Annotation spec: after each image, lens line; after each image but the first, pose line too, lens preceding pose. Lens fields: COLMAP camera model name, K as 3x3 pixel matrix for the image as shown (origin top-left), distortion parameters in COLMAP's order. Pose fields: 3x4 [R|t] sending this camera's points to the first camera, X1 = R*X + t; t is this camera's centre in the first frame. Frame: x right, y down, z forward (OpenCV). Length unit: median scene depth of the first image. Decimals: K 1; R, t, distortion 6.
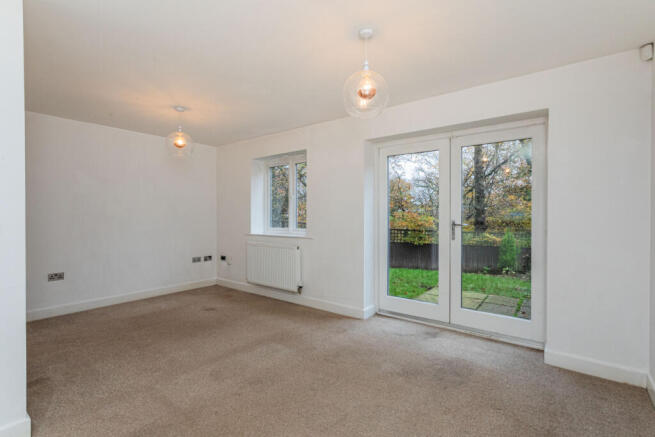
lens RADIAL K [[310.5, 0, 327.5], [0, 310.5, 218.5], [0, 0, 1]] dist [-0.001705, -0.000404]
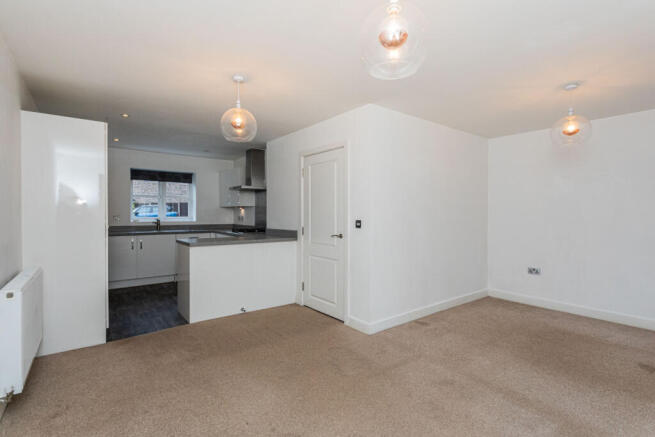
lens RADIAL K [[322.7, 0, 330.7], [0, 322.7, 216.4], [0, 0, 1]] dist [-0.000126, 0.000127]
pose [[-0.252698, 0.010454, -0.967489, 0.494205], [-0.016084, 0.999758, 0.015003, -0.019440], [0.967412, 0.019352, -0.252469, 0.625657]]
